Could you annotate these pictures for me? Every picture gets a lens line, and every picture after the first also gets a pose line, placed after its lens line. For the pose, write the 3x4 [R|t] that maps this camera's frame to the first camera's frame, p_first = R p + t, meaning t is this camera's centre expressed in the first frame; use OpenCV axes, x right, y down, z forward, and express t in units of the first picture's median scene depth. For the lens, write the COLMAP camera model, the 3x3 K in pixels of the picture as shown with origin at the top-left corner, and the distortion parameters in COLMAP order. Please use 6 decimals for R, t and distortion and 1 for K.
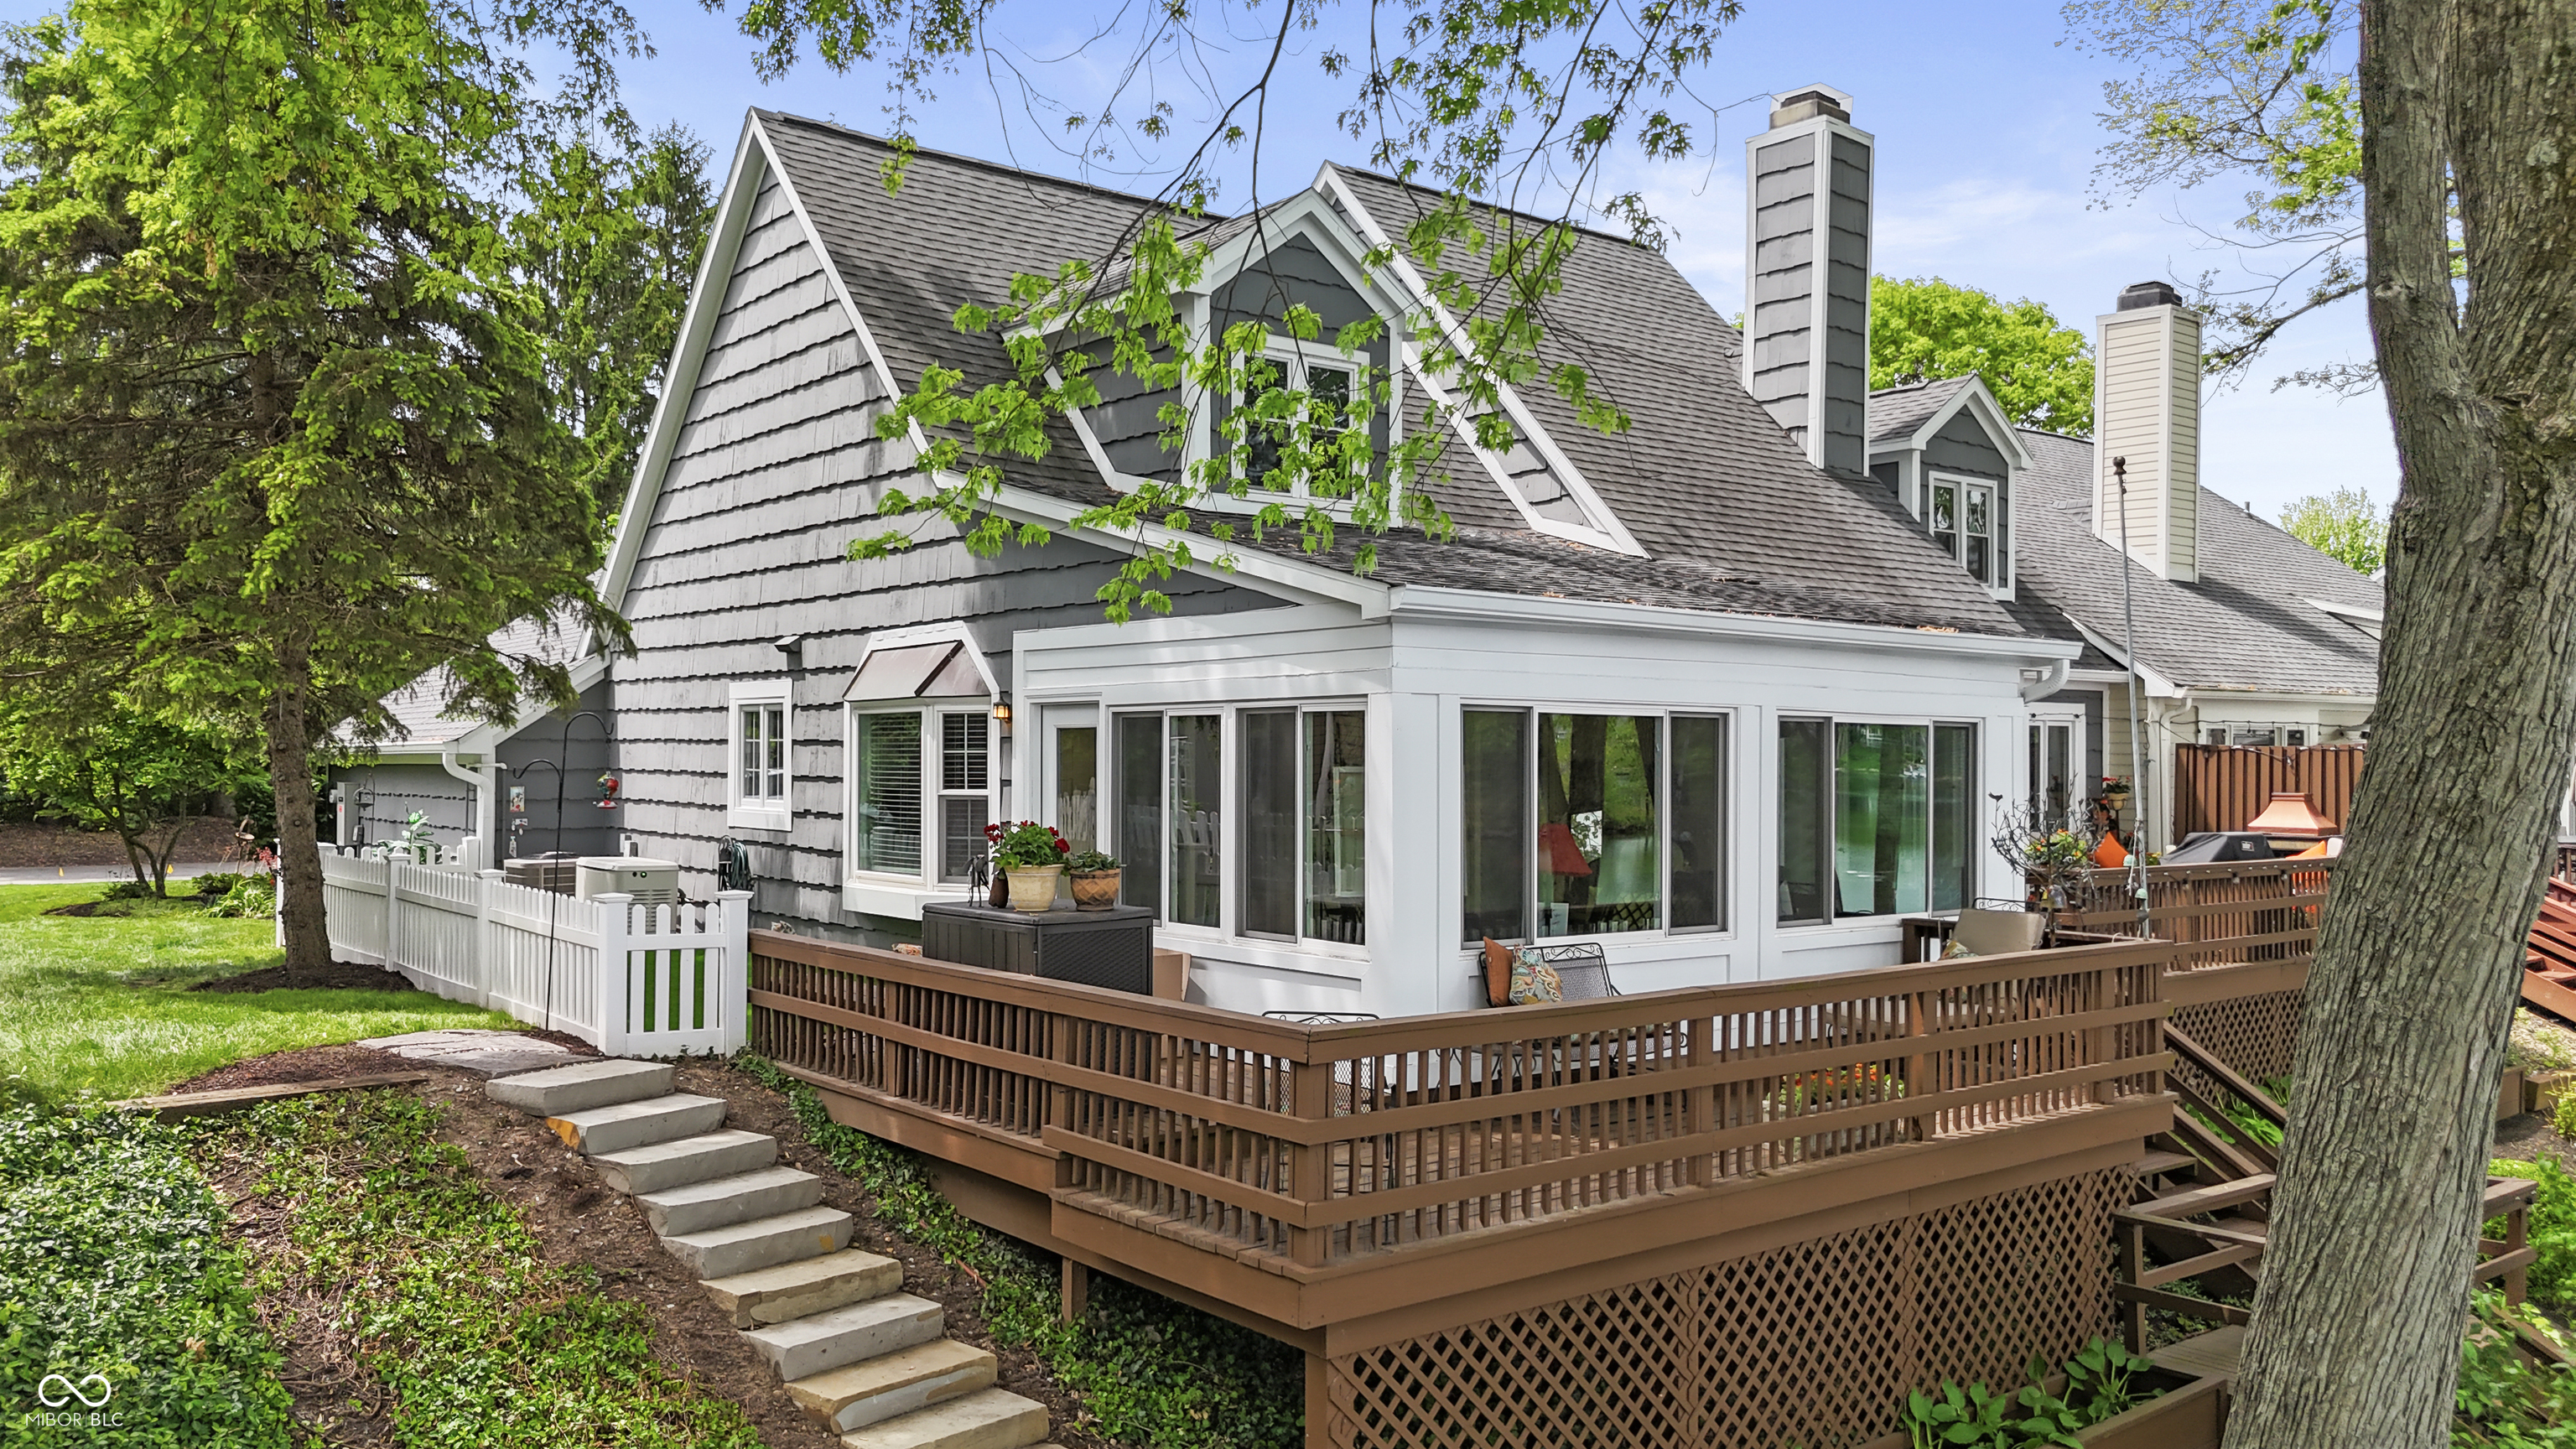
lens RADIAL K [[1849.6, 0, 1288.7], [0, 1849.6, 728.5], [0, 0, 1]] dist [0.019114, -0.015937]
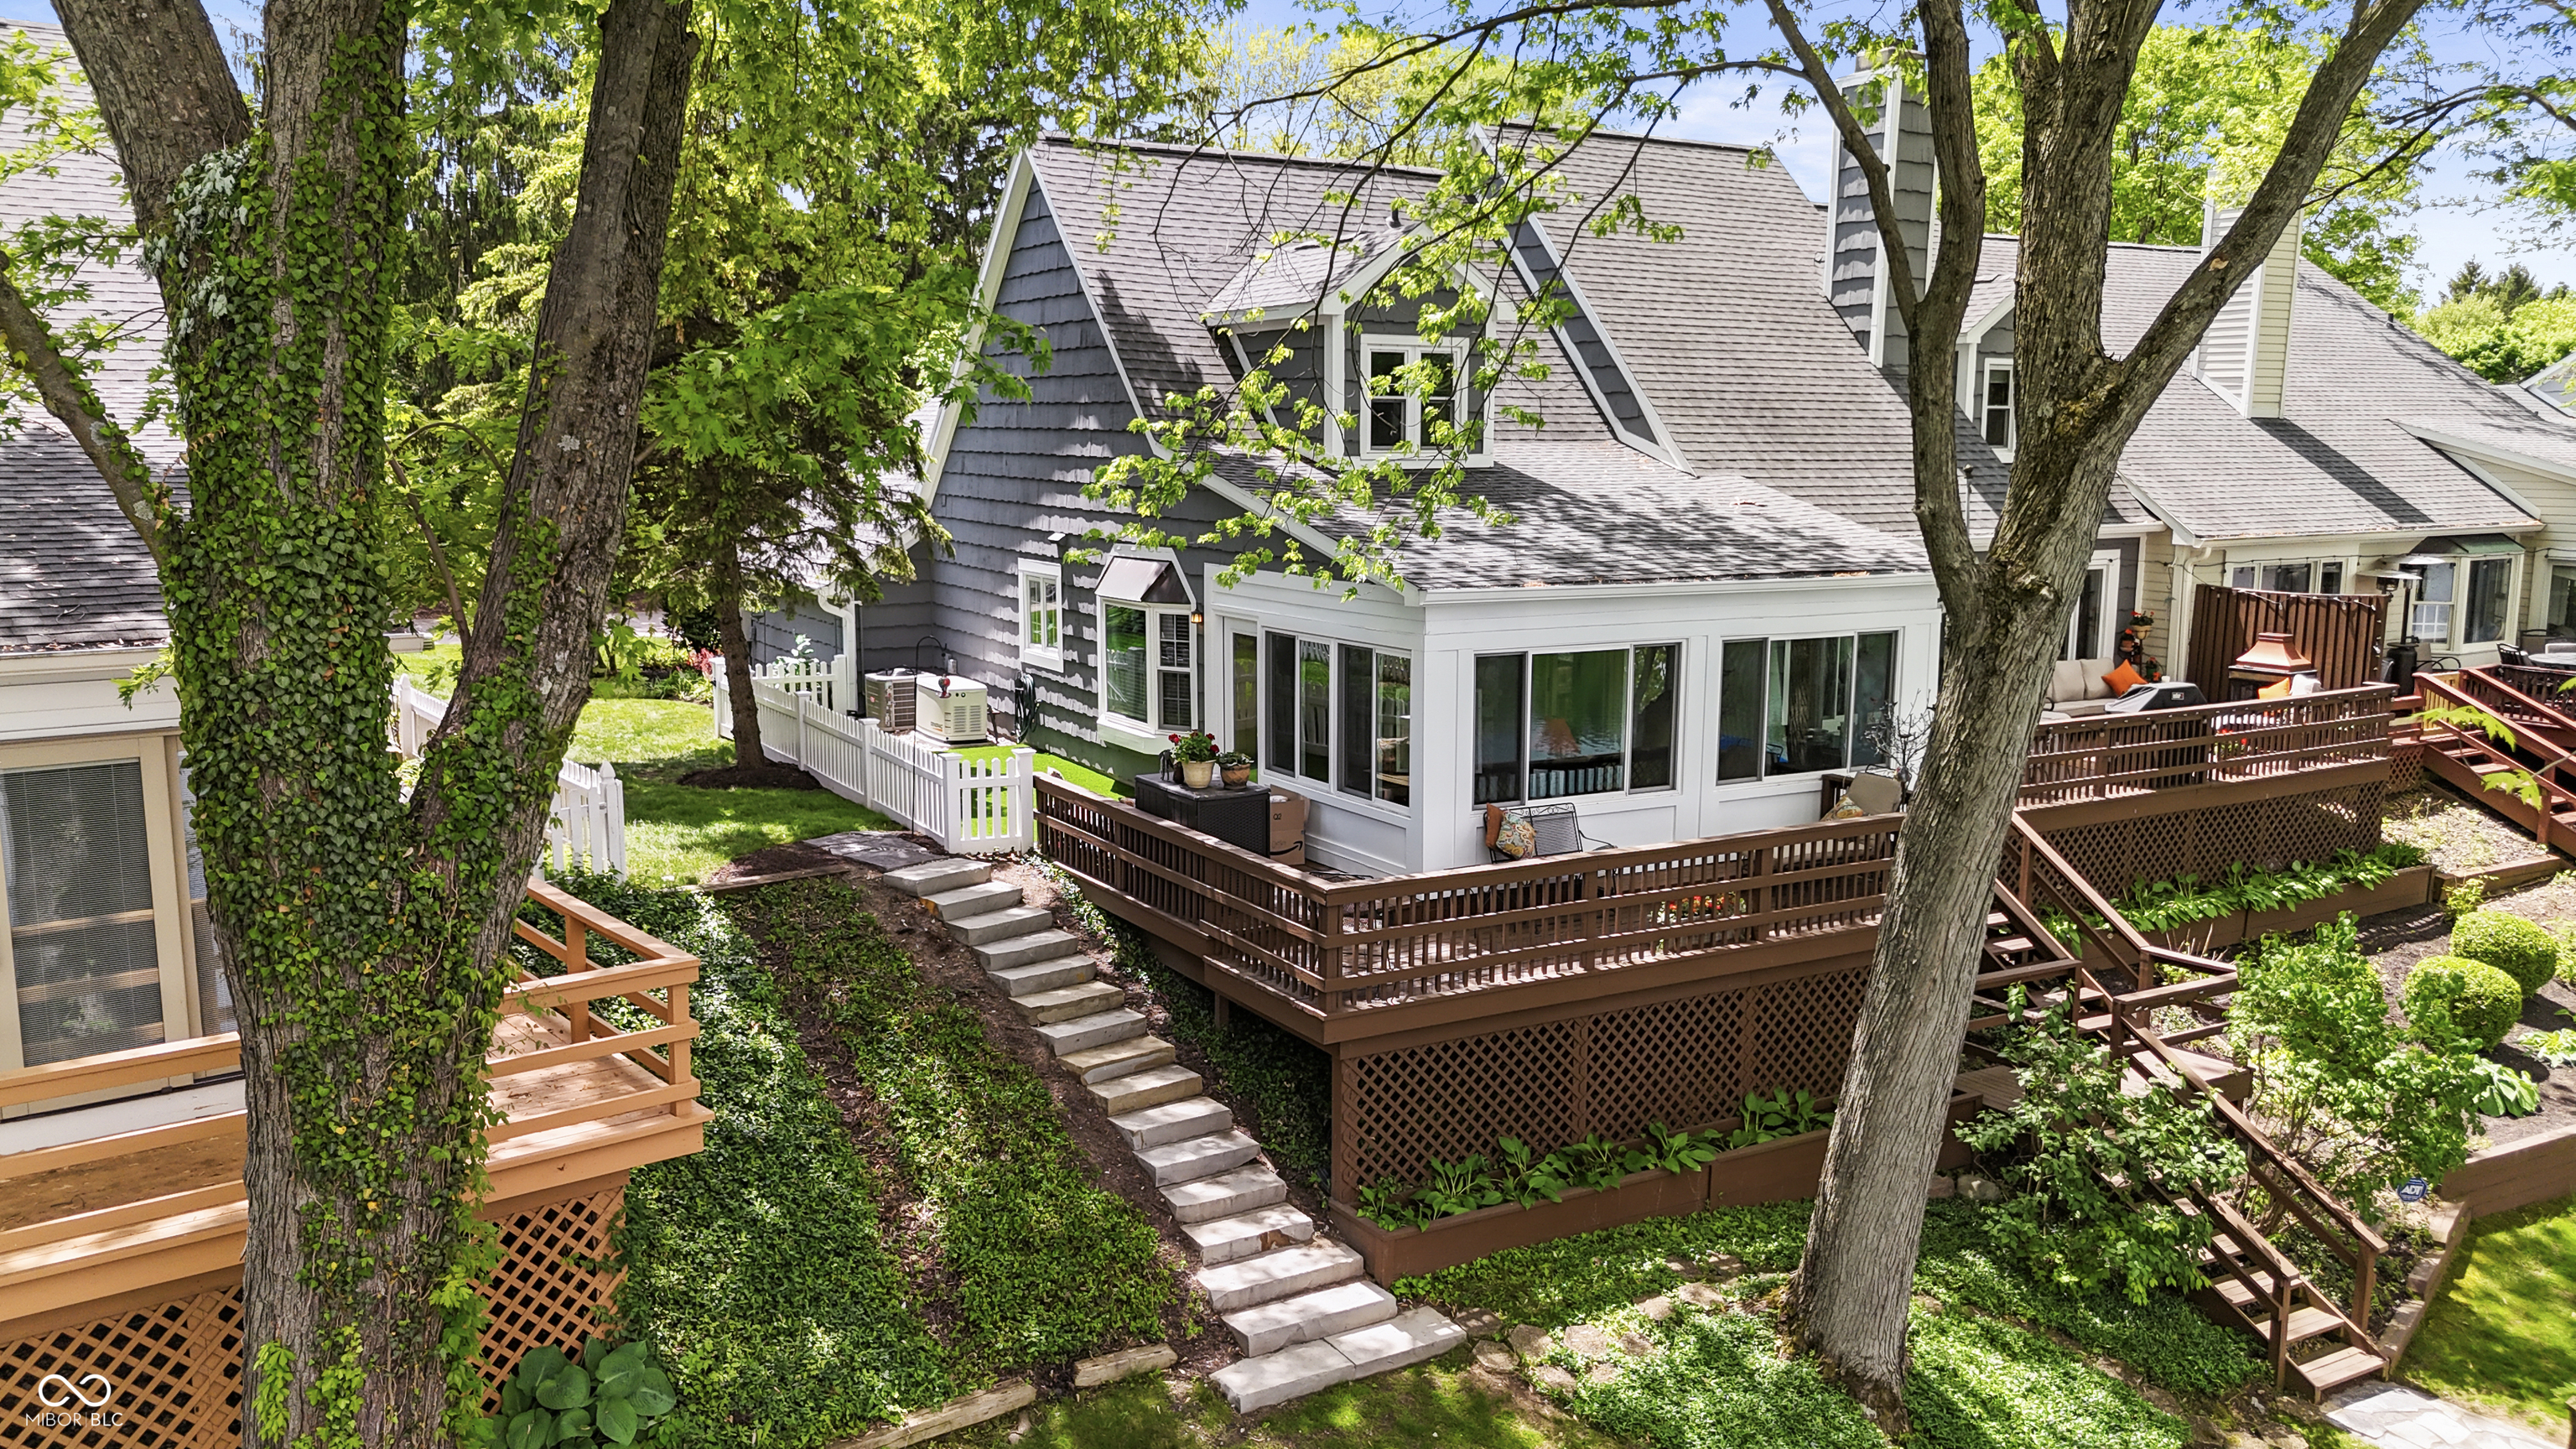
lens RADIAL K [[1849.6, 0, 1287.6], [0, 1849.6, 729.7], [0, 0, 1]] dist [0.019114, -0.015937]
pose [[0.988192, 0.020035, -0.151907, 0.163916], [0.005741, 0.985877, 0.167373, -0.196840], [0.153115, -0.166268, 0.974121, -0.502485]]
